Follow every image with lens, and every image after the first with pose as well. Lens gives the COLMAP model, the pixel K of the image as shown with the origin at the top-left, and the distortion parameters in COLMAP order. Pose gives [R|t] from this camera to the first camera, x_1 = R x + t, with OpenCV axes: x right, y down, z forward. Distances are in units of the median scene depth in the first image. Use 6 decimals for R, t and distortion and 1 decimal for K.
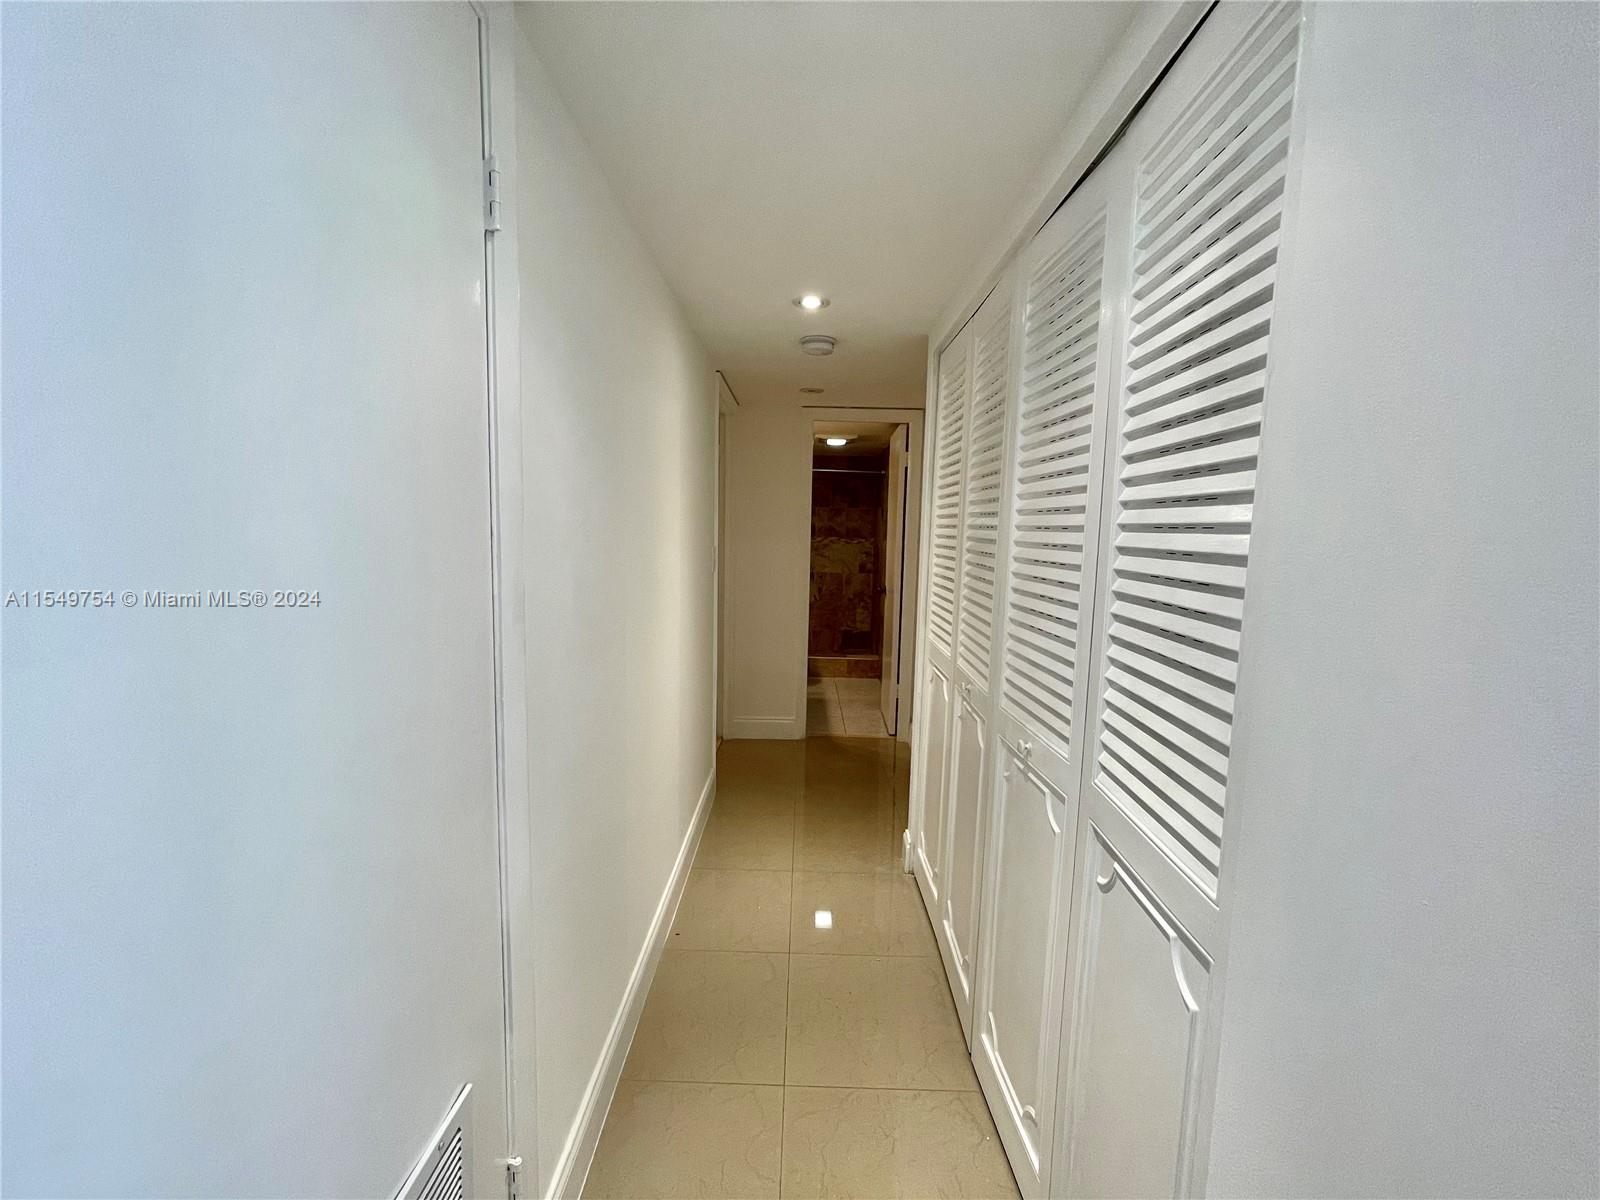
lens RADIAL K [[645.4, 0, 797.1], [0, 645.4, 590.2], [0, 0, 1]] dist [0.000275, -0.000840]
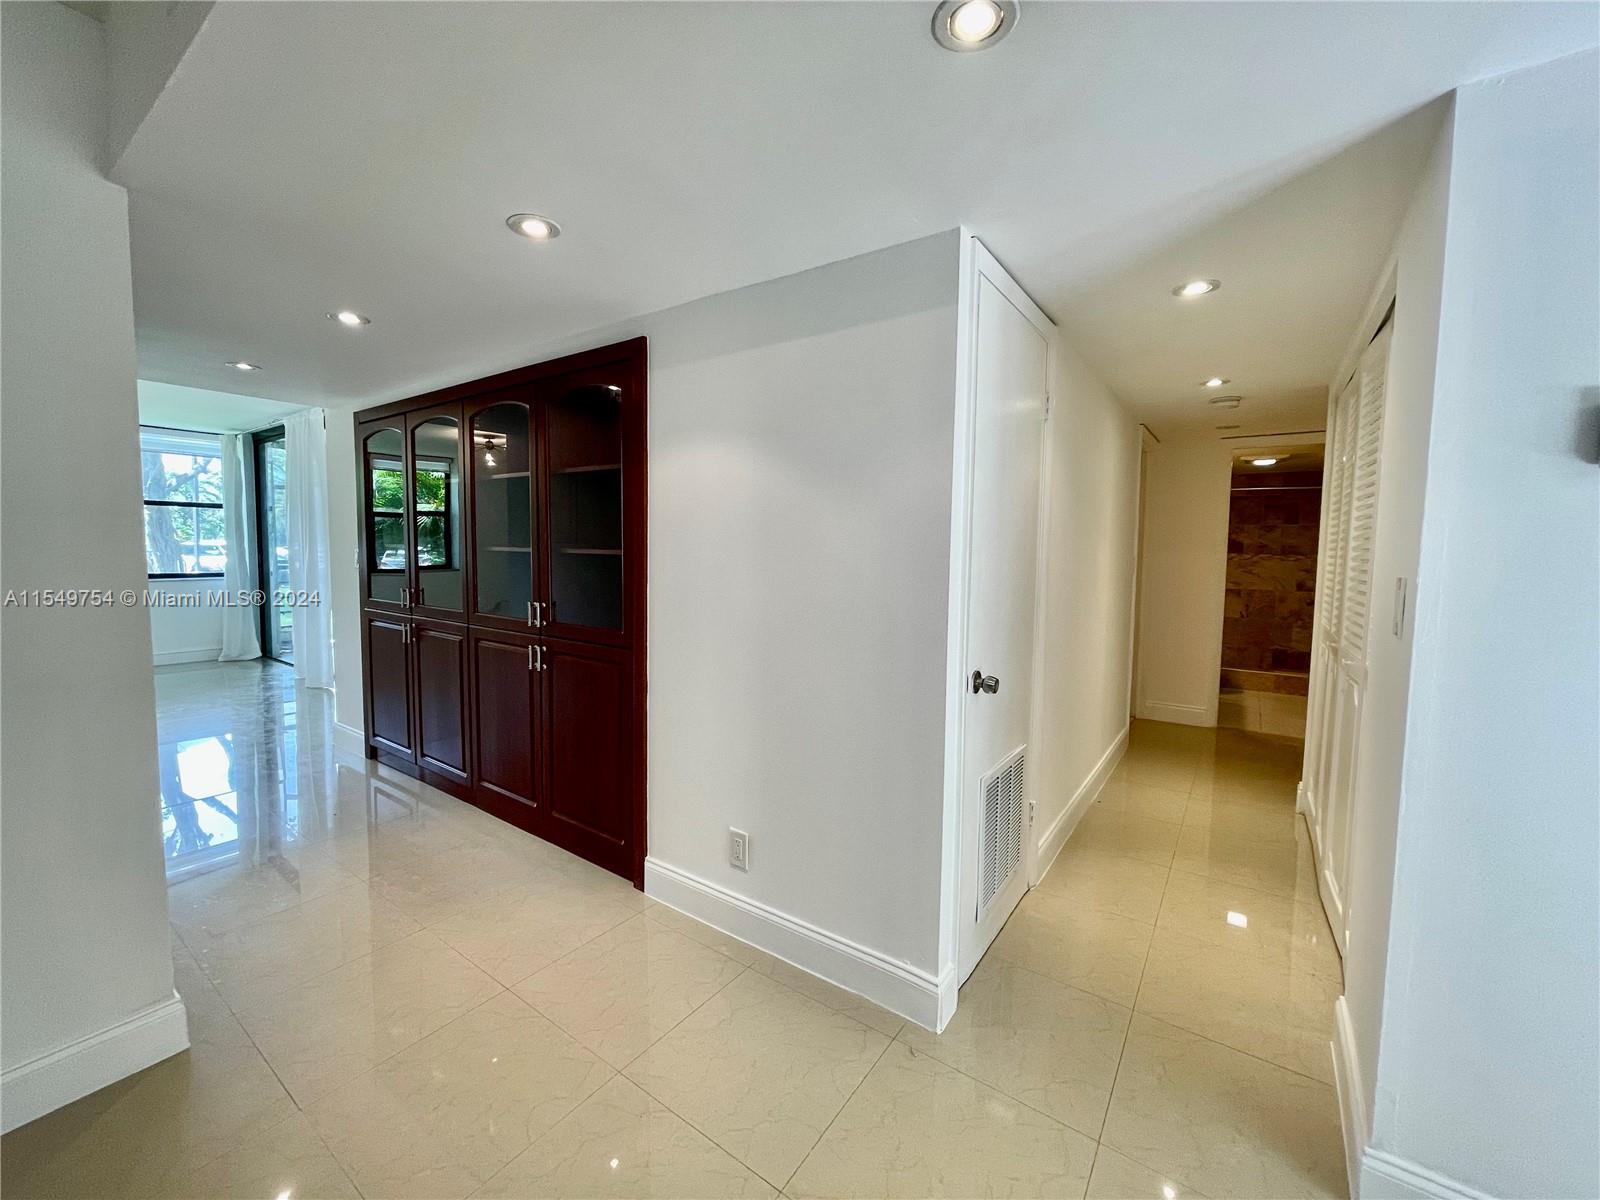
lens RADIAL K [[645.4, 0, 797.1], [0, 645.4, 590.2], [0, 0, 1]] dist [0.000275, -0.000840]
pose [[0.824611, 0.028137, -0.565000, 0.037324], [-0.050320, 0.998451, -0.023719, 0.049588], [0.563457, 0.047990, 0.824750, -0.337050]]
